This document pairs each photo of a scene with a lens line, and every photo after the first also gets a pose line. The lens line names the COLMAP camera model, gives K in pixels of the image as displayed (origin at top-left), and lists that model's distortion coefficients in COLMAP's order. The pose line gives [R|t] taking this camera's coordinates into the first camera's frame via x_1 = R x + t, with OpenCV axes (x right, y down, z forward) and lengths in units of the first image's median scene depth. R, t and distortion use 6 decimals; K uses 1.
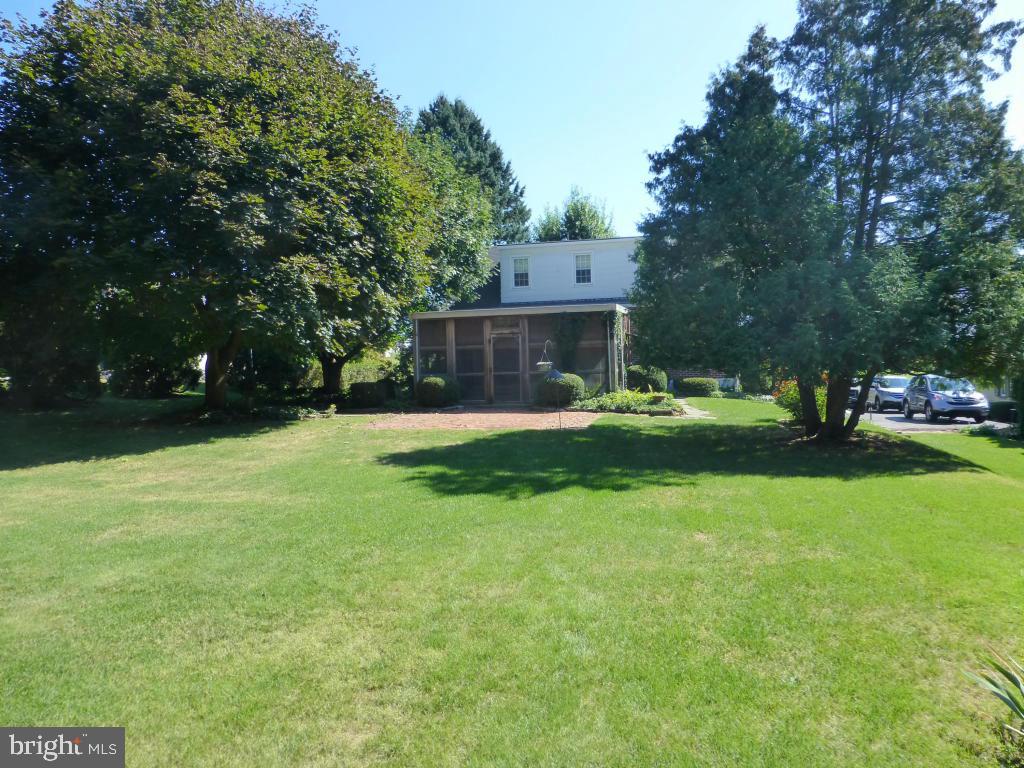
lens RADIAL K [[713.1, 0, 512.6], [0, 713.1, 381.0], [0, 0, 1]] dist [-0.003411, -0.000320]
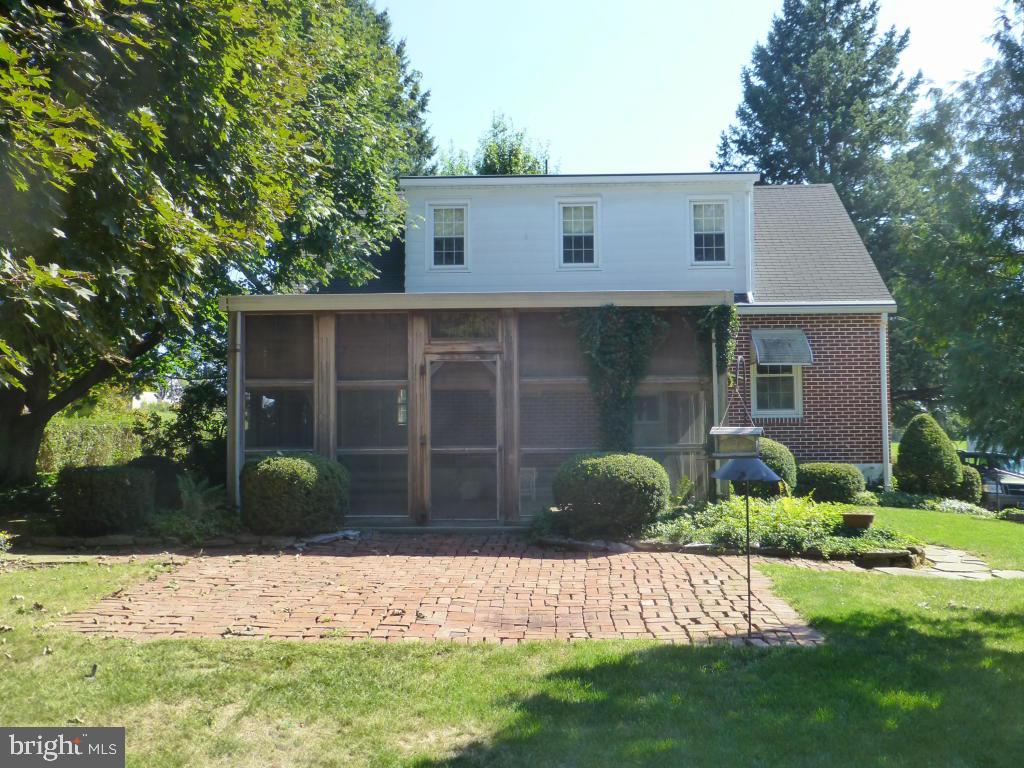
lens RADIAL K [[1024.2, 0, 510.6], [0, 1024.2, 387.5], [0, 0, 1]] dist [-0.007700, 0.000000]
pose [[0.983447, 0.026714, 0.179214, -0.087582], [-0.015705, 0.997917, -0.062572, -0.009957], [-0.180512, 0.058722, 0.981818, 0.410892]]
